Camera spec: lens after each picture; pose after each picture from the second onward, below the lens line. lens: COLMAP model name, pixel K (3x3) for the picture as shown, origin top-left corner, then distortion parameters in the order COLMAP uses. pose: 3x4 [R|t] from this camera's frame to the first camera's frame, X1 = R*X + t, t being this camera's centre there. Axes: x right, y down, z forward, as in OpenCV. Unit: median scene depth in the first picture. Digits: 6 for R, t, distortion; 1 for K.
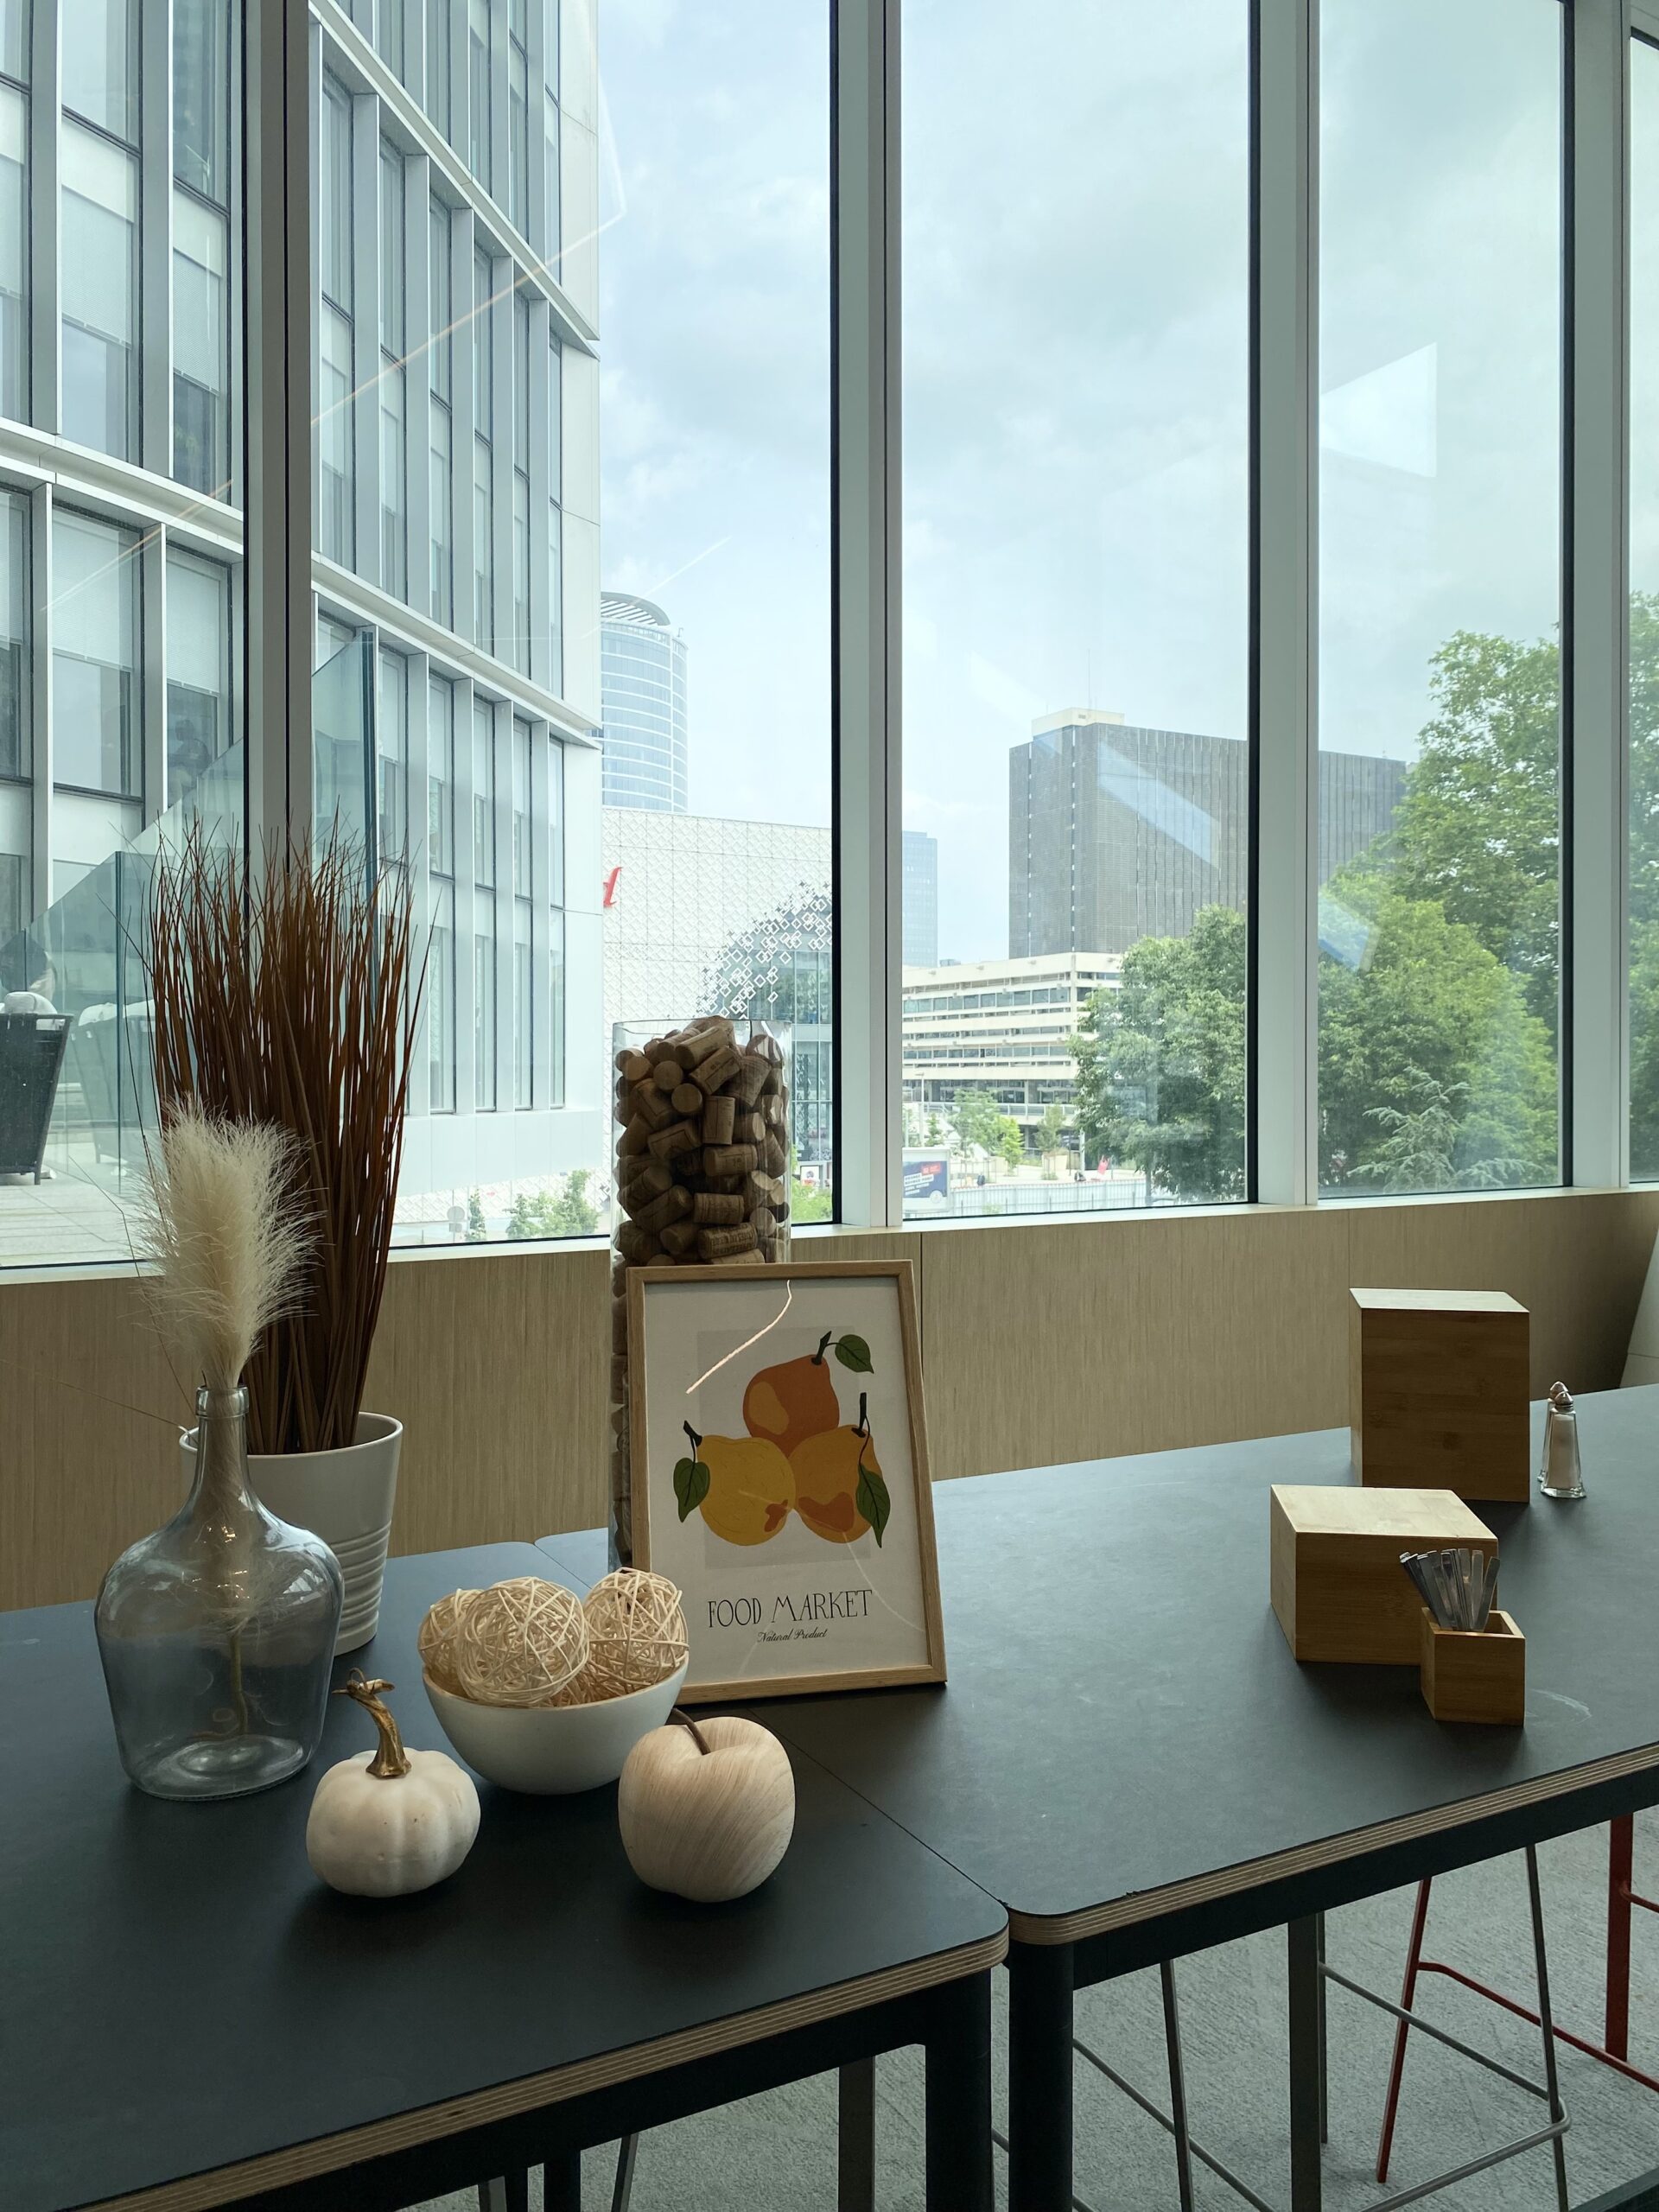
lens RADIAL K [[1692.3, 0, 870.1], [0, 1692.3, 1031.7], [0, 0, 1]] dist [0.033632, -0.037813]
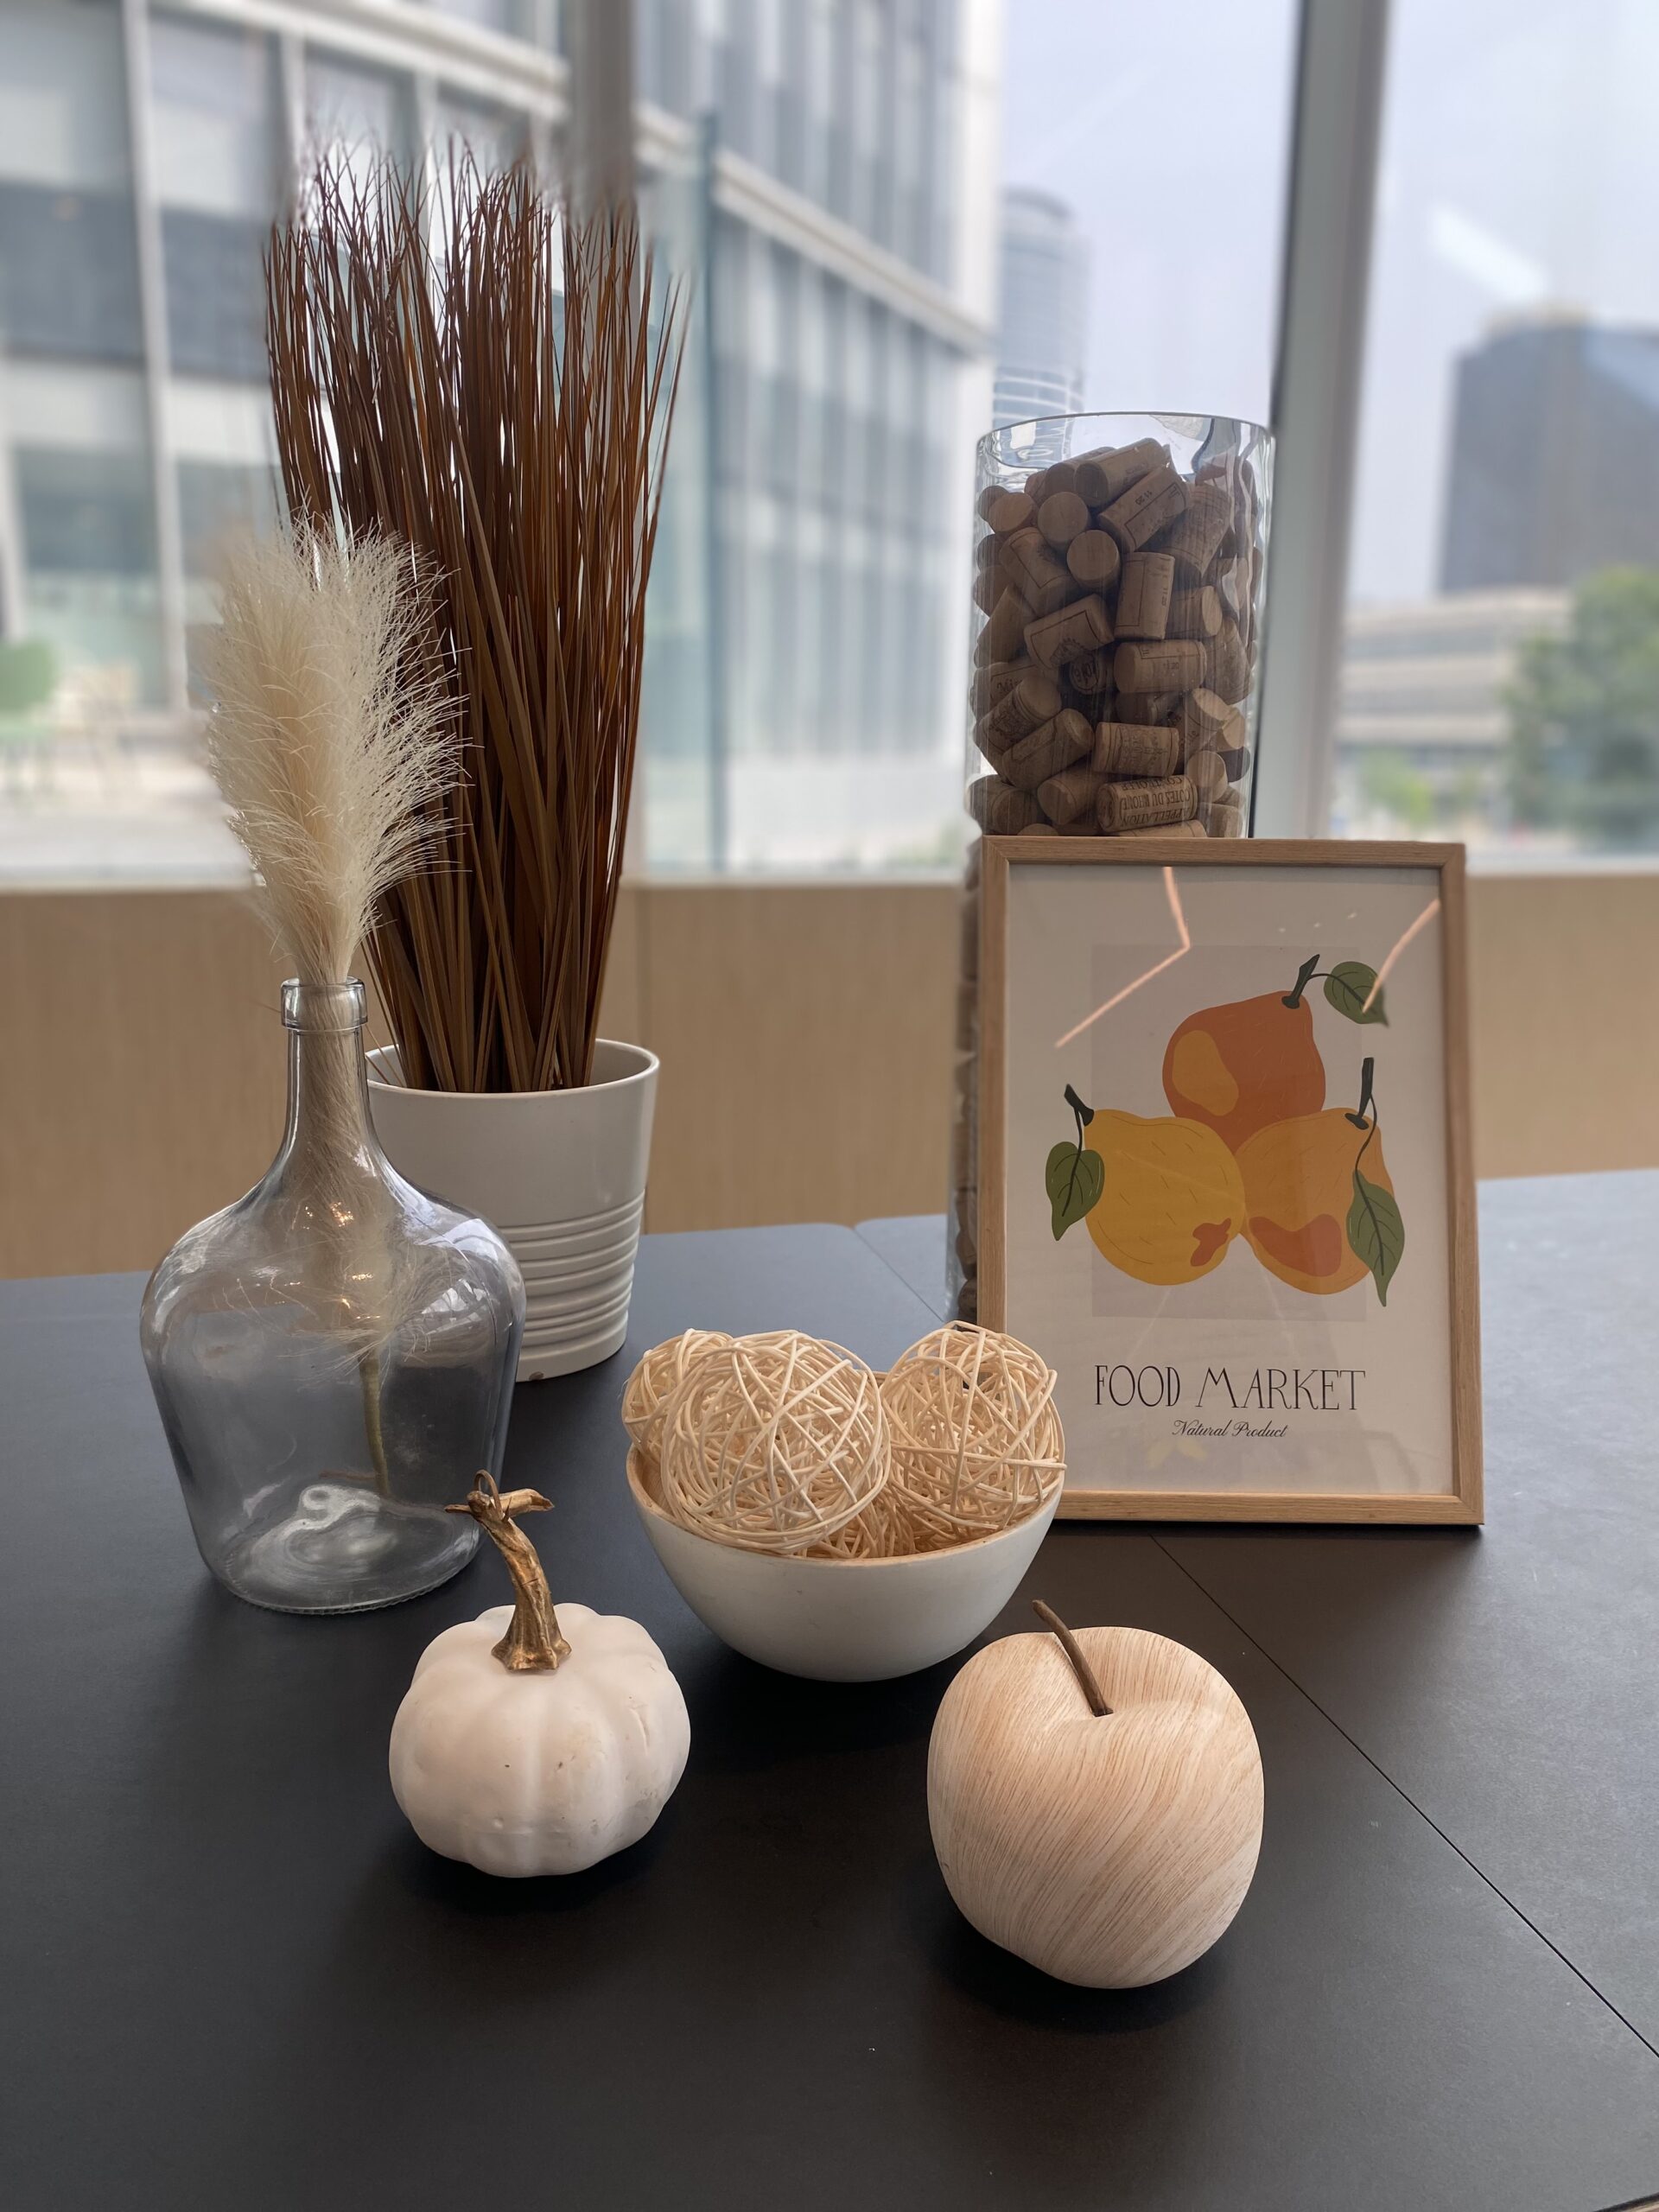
lens RADIAL K [[1692.3, 0, 830.5], [0, 1692.3, 1095.4], [0, 0, 1]] dist [0.033632, -0.037813]
pose [[0.969938, 0.064575, -0.234627, -0.047904], [-0.007382, 0.971514, 0.236866, 0.087032], [0.243240, -0.228013, 0.942786, 0.392099]]
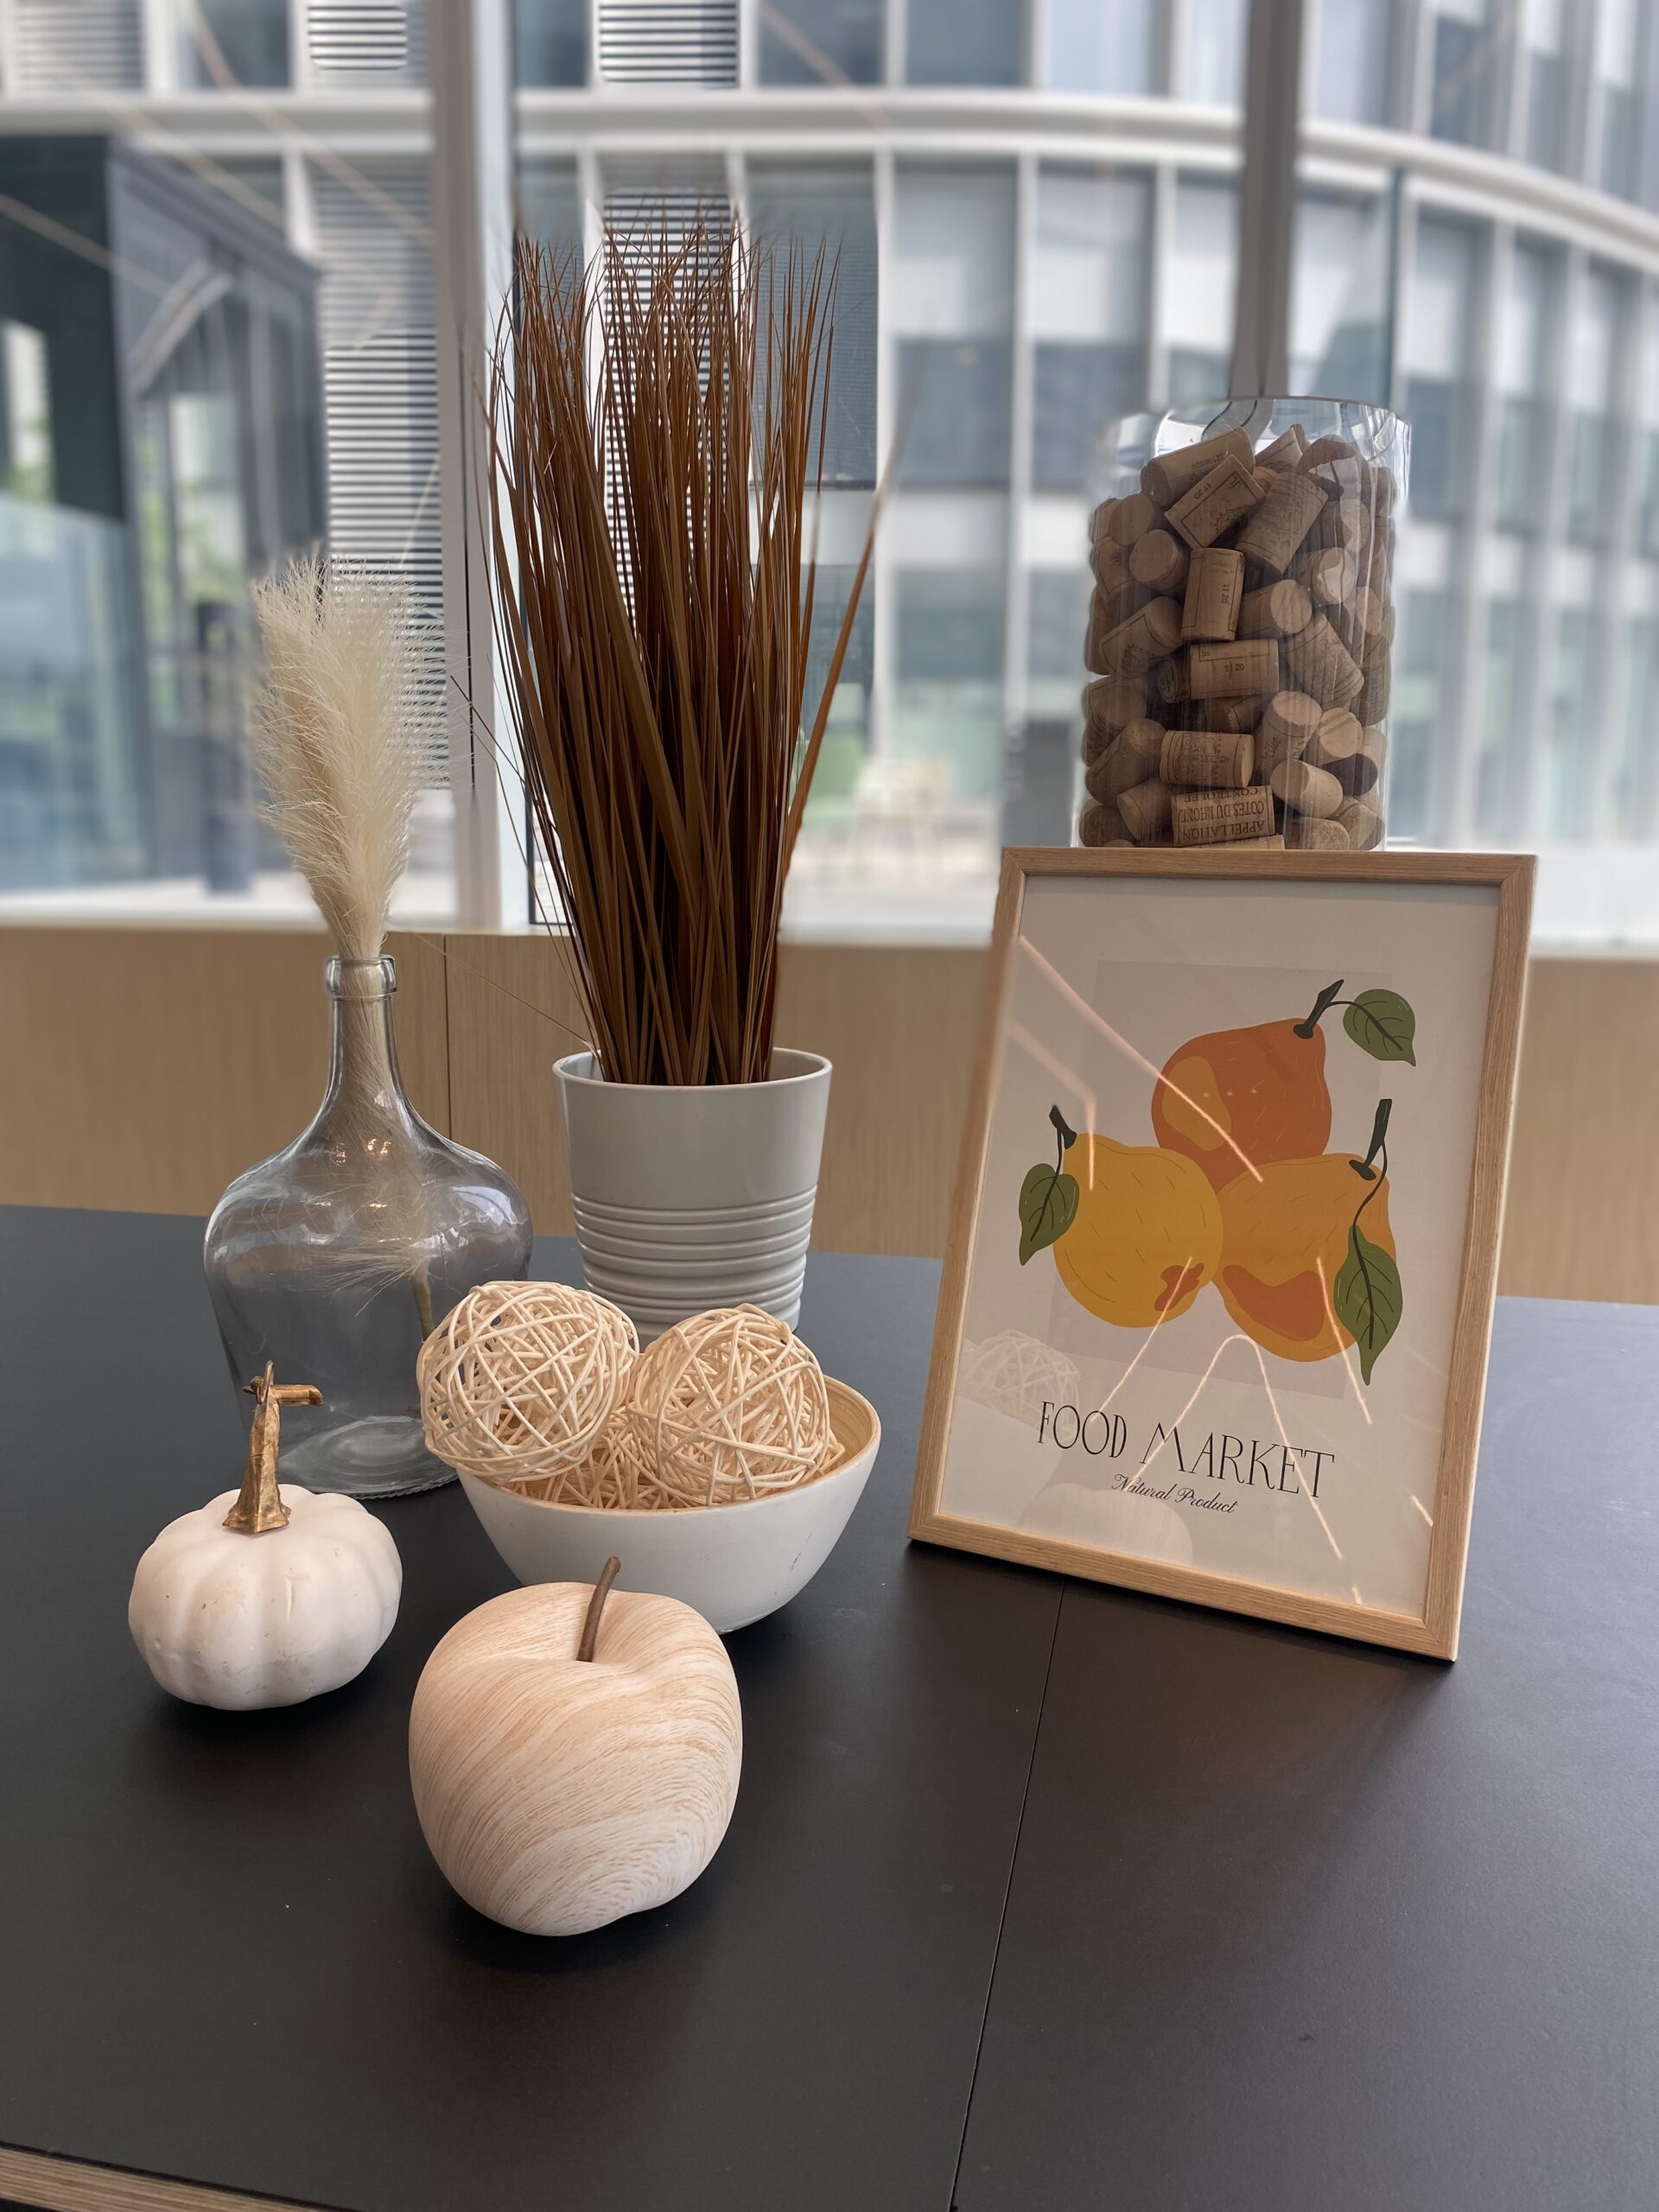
lens RADIAL K [[1692.3, 0, 833.7], [0, 1692.3, 1093.9], [0, 0, 1]] dist [0.033632, -0.037813]
pose [[0.742456, 0.116951, -0.659607, 0.219495], [0.011271, 0.982323, 0.186856, 0.114154], [0.669800, -0.146167, 0.728013, 0.515550]]
